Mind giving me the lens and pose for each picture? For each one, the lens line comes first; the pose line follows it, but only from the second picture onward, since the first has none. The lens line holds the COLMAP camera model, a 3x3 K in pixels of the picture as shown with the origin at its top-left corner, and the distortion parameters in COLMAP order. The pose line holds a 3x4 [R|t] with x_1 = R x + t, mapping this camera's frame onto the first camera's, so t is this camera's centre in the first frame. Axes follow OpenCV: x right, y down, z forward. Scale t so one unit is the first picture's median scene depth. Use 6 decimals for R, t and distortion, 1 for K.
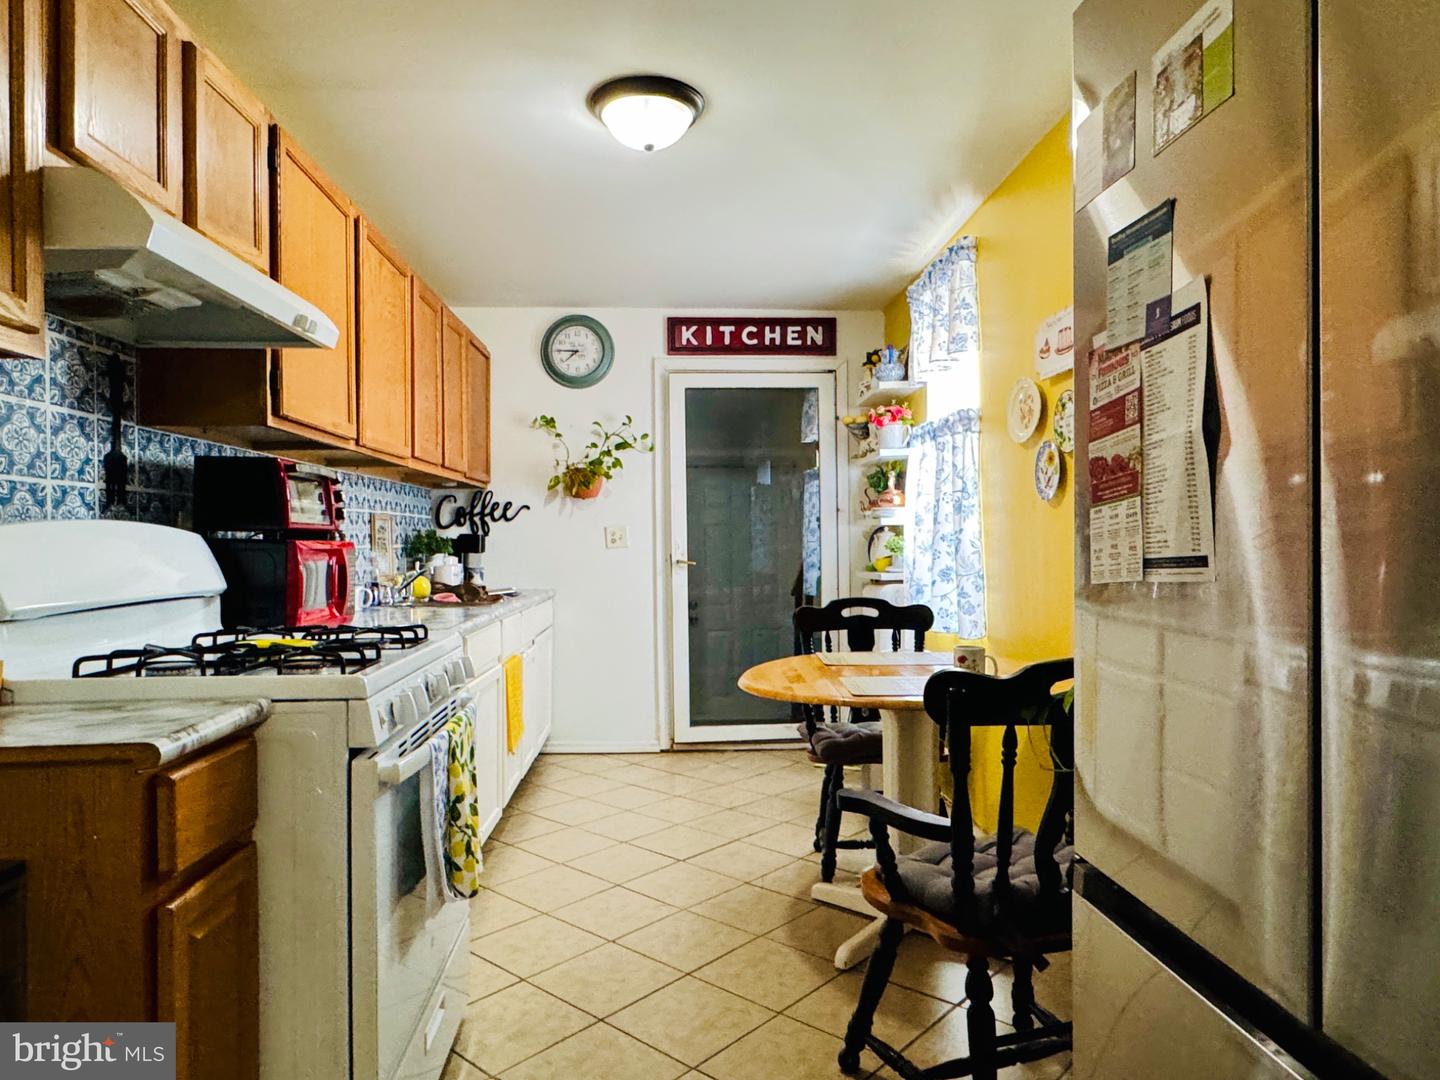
lens RADIAL K [[908.6, 0, 718.9], [0, 908.6, 547.6], [0, 0, 1]] dist [-0.007632, 0.002866]
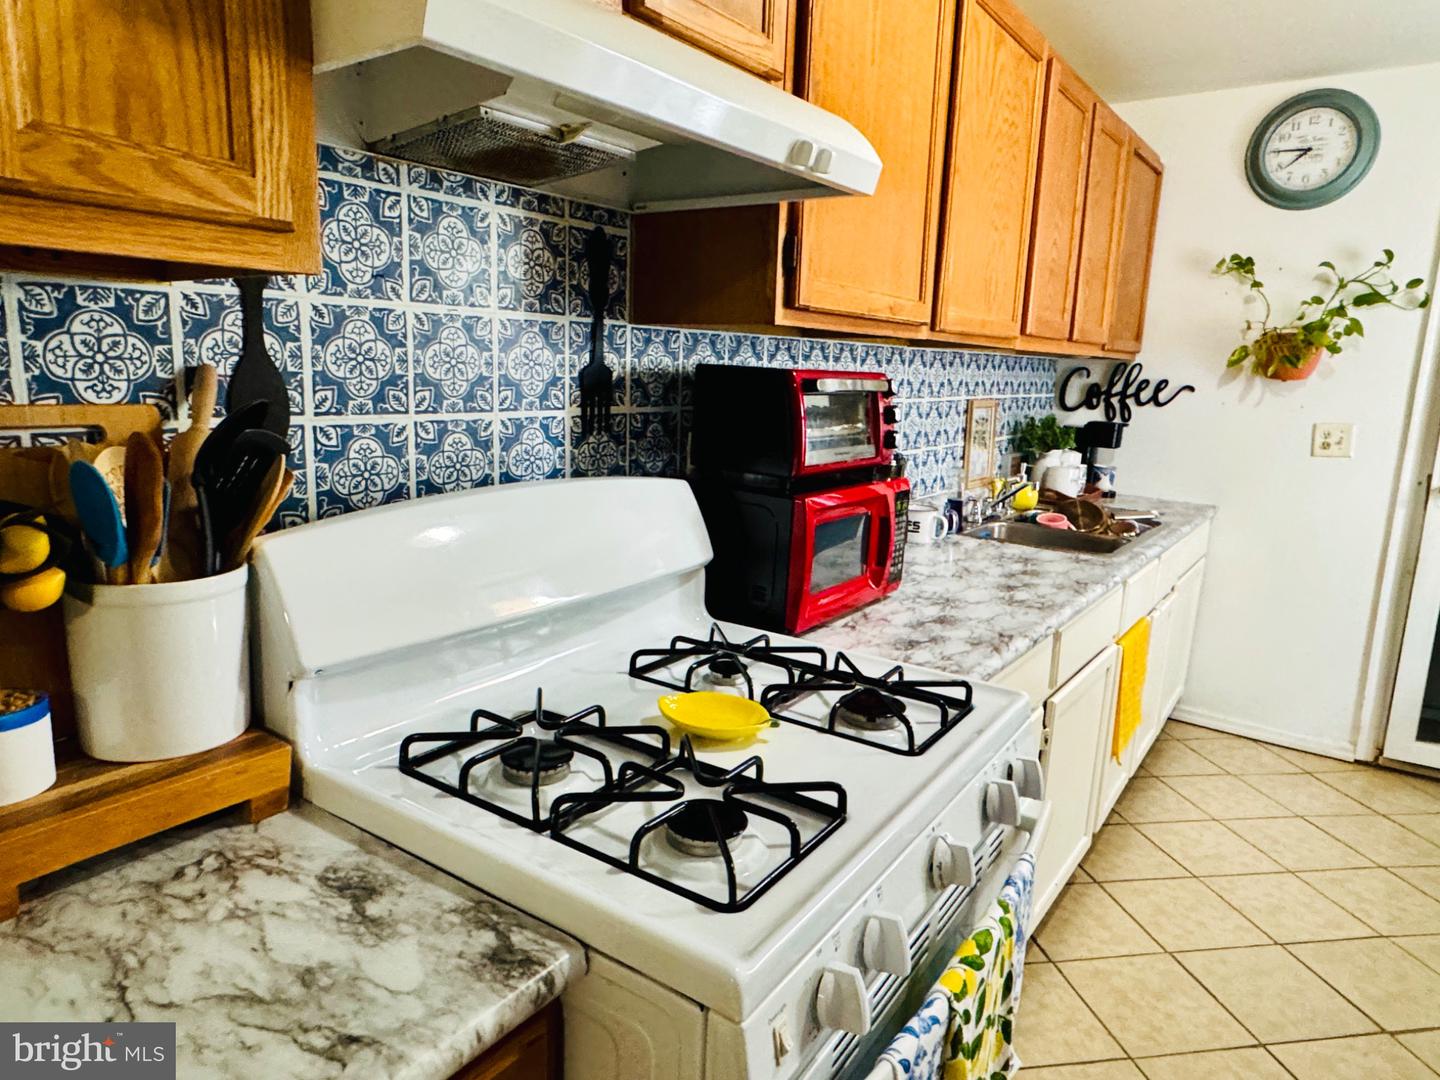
lens RADIAL K [[908.6, 0, 710.4], [0, 908.6, 539.1], [0, 0, 1]] dist [-0.007632, 0.002866]
pose [[0.773714, 0.152266, -0.614965, -0.059453], [-0.042841, 0.981041, 0.189008, -0.059686], [0.632085, -0.119893, 0.765568, 0.254742]]
